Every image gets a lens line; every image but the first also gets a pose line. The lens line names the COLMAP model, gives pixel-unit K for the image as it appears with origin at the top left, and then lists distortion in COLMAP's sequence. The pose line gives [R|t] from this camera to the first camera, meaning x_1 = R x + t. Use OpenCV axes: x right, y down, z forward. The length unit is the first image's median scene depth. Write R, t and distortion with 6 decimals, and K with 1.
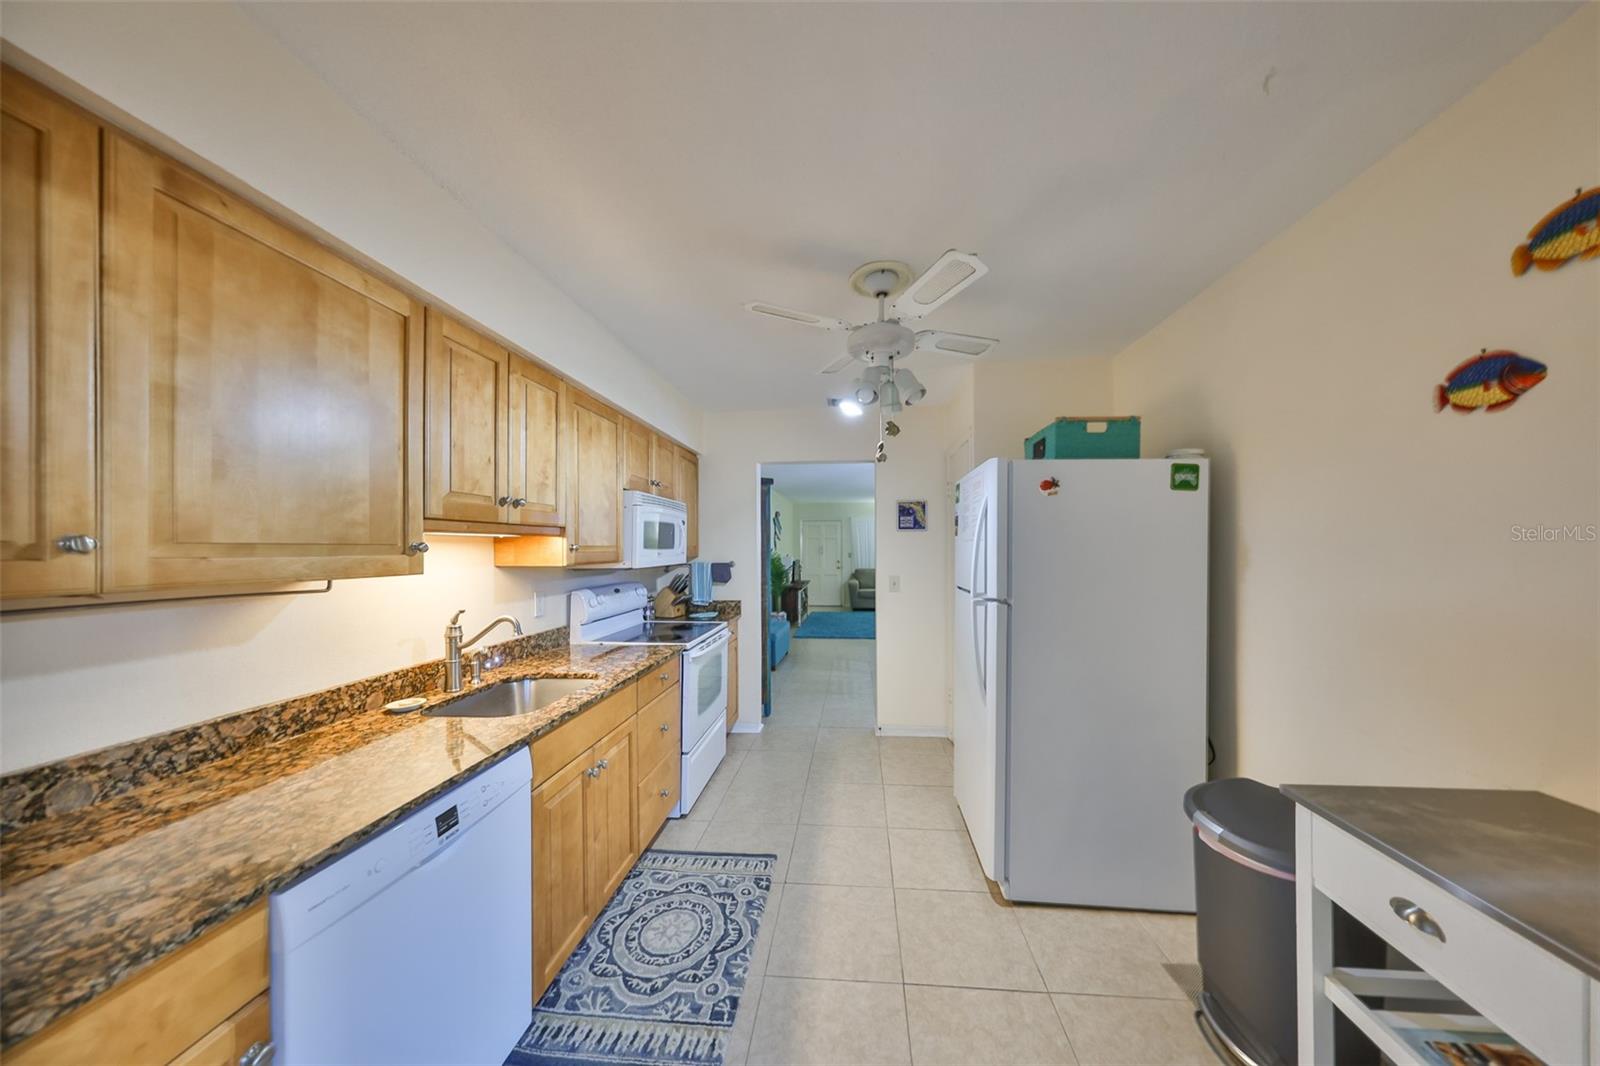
lens RADIAL K [[492.3, 0, 820.9], [0, 492.3, 540.2], [0, 0, 1]] dist [0.000174, -0.000016]
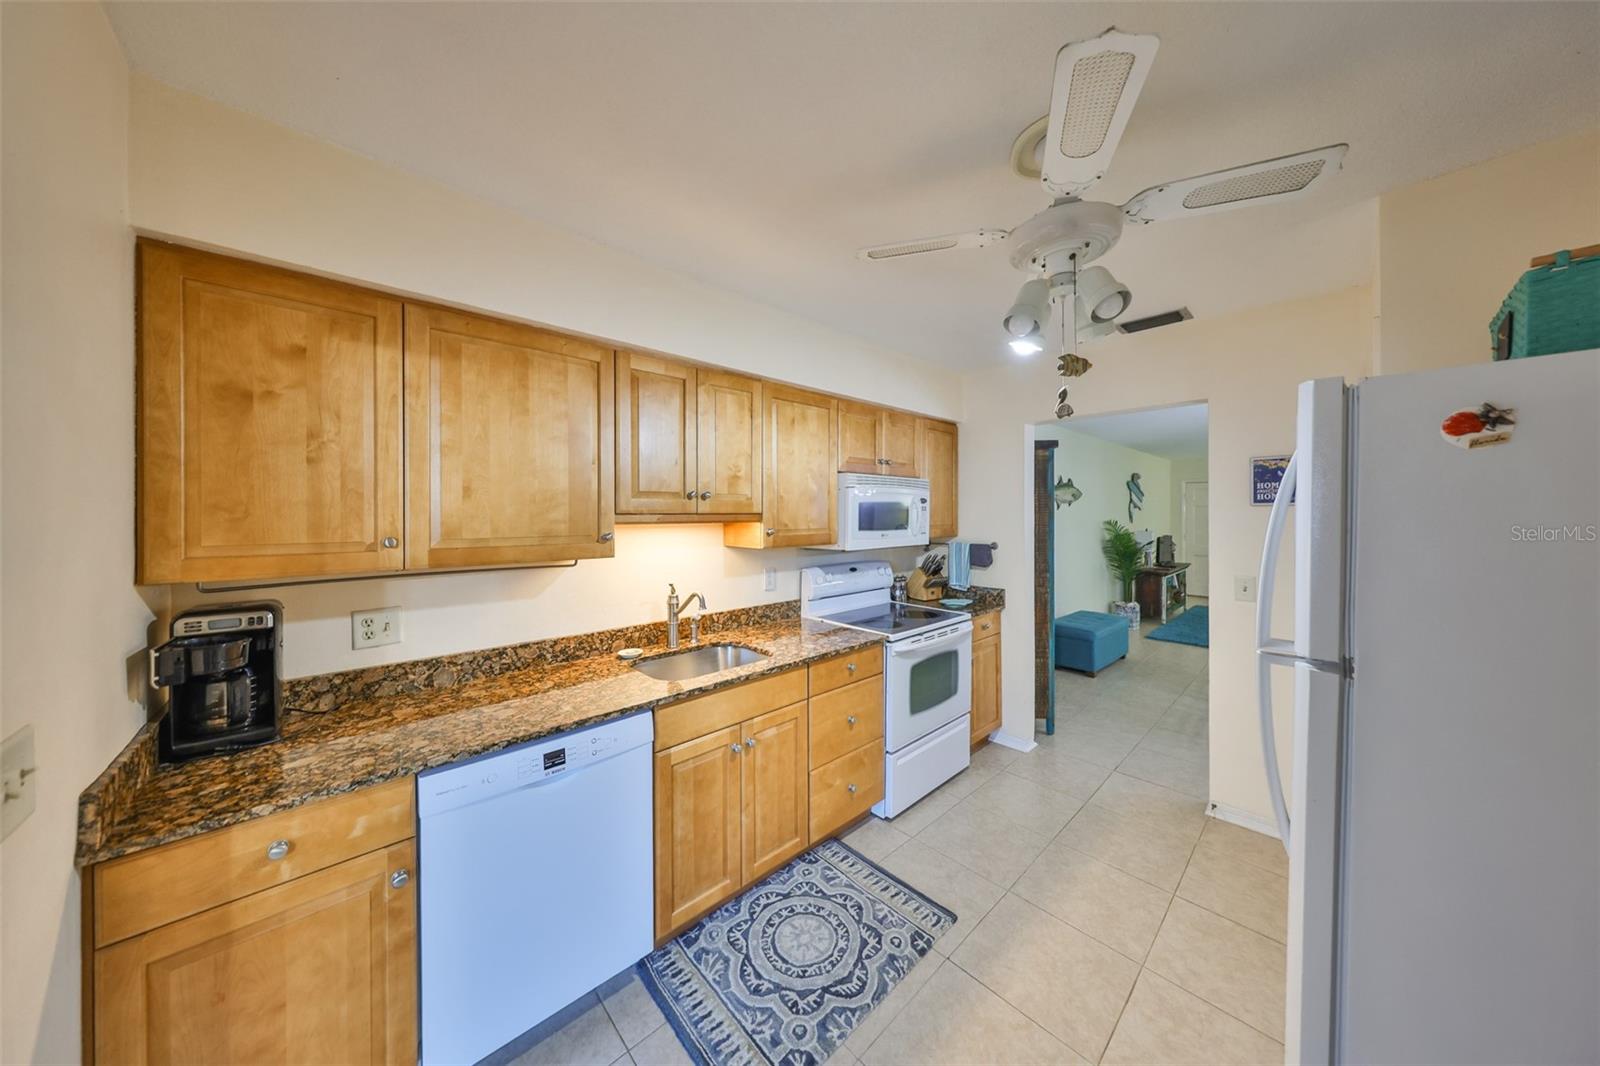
lens RADIAL K [[497.0, 0, 806.0], [0, 497.0, 510.7], [0, 0, 1]] dist [0.000840, -0.000036]
pose [[0.736904, -0.002697, -0.675992, 0.333685], [0.008971, 0.999943, 0.005790, -0.042160], [0.675938, -0.010331, 0.736886, 0.279377]]
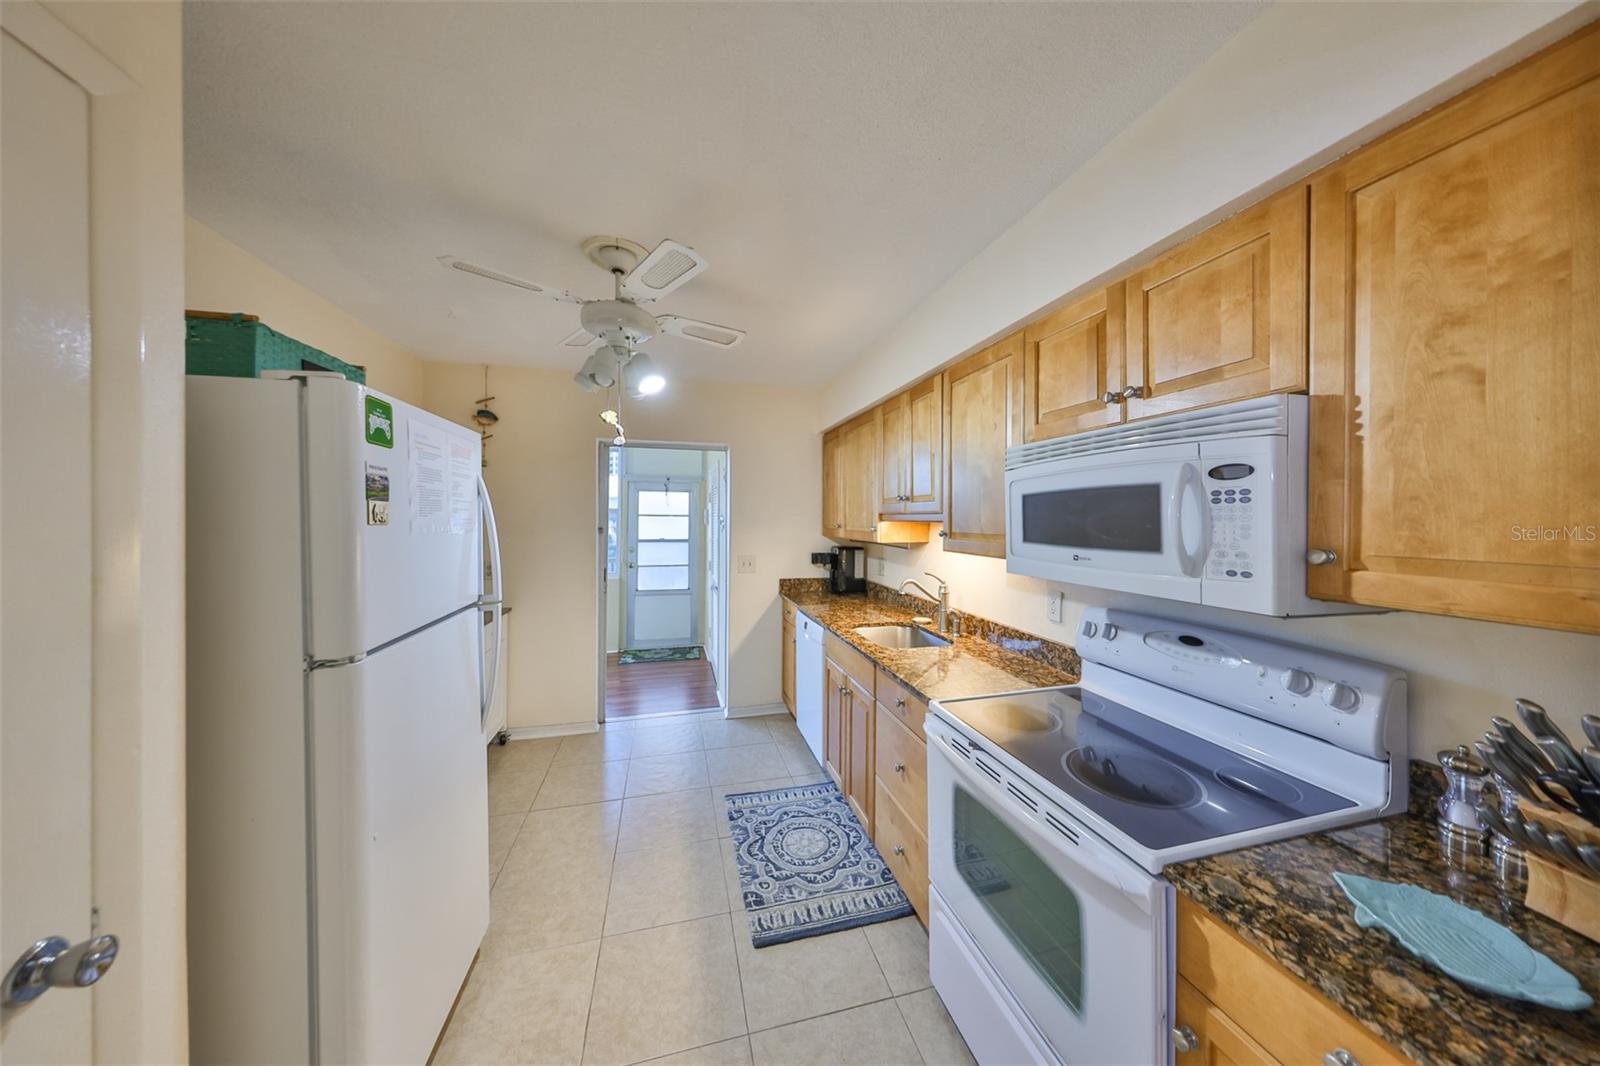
lens RADIAL K [[522.6, 0, 800.4], [0, 522.6, 528.9], [0, 0, 1]] dist [0.000274, 0.000023]
pose [[-0.948575, 0.010233, -0.316388, 0.107775], [0.005488, 0.999859, 0.015885, -0.013144], [0.316505, 0.013331, -0.948497, 2.100969]]
